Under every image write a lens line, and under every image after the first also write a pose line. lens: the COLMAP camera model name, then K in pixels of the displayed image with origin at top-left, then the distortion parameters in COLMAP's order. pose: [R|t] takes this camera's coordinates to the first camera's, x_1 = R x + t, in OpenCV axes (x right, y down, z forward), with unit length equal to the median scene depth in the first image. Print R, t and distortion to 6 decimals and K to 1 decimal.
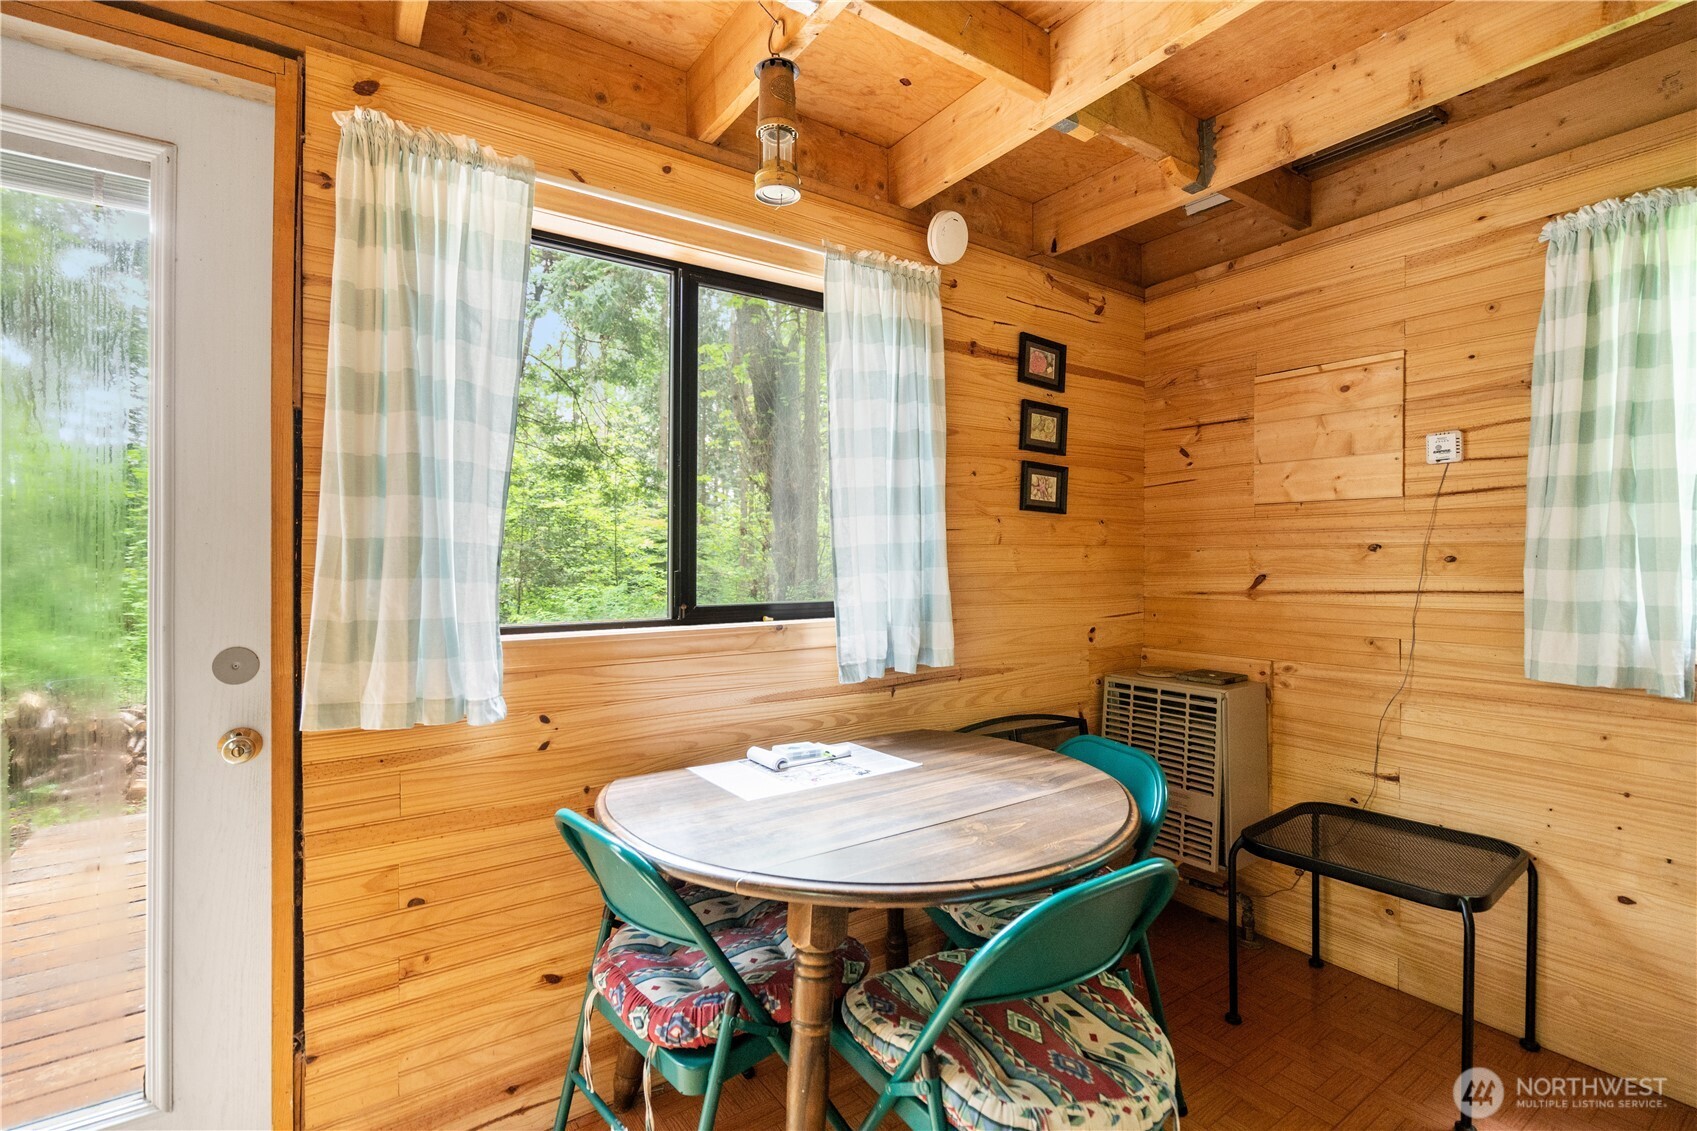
lens RADIAL K [[772.2, 0, 840.7], [0, 772.2, 556.5], [0, 0, 1]] dist [-0.001553, 0.000414]
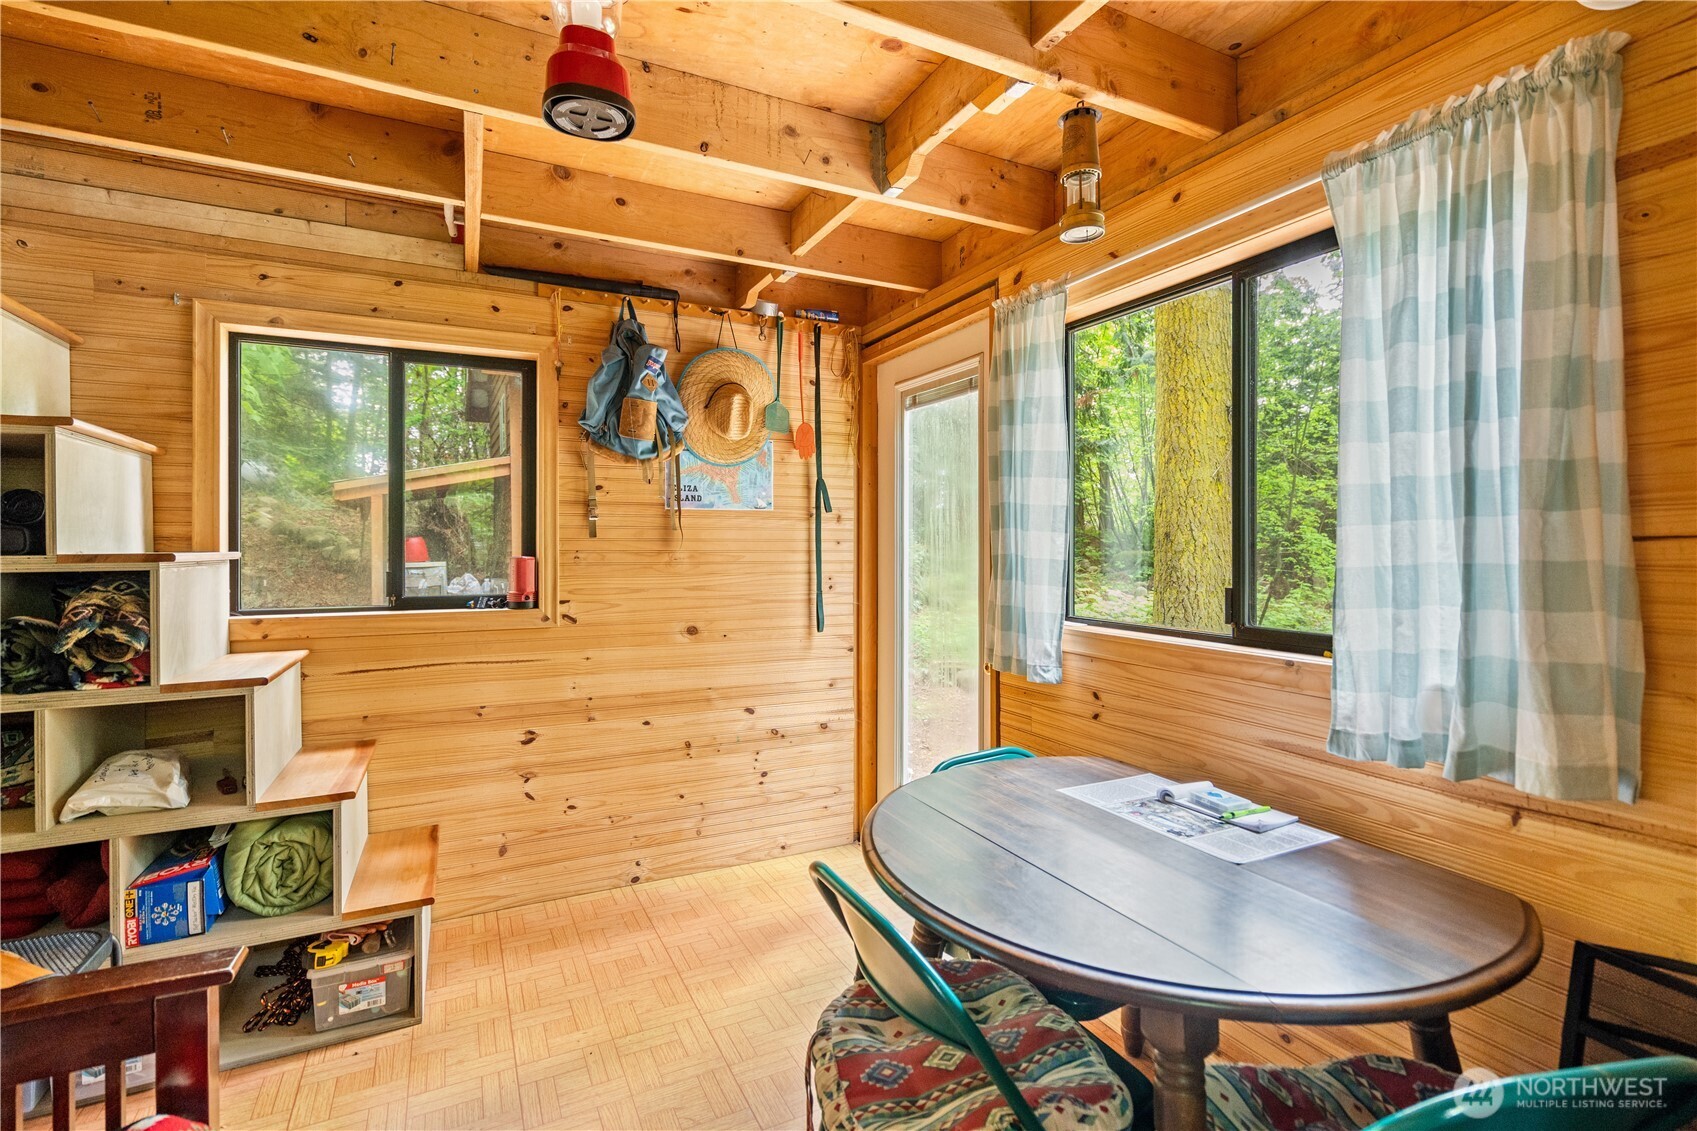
lens RADIAL K [[800.2, 0, 852.8], [0, 800.2, 537.3], [0, 0, 1]] dist [-0.001674, 0.000105]
pose [[-0.140760, -0.005609, -0.990028, 0.780700], [0.001803, 0.999981, -0.005922, -0.034590], [0.990042, -0.002618, -0.140747, 0.626206]]
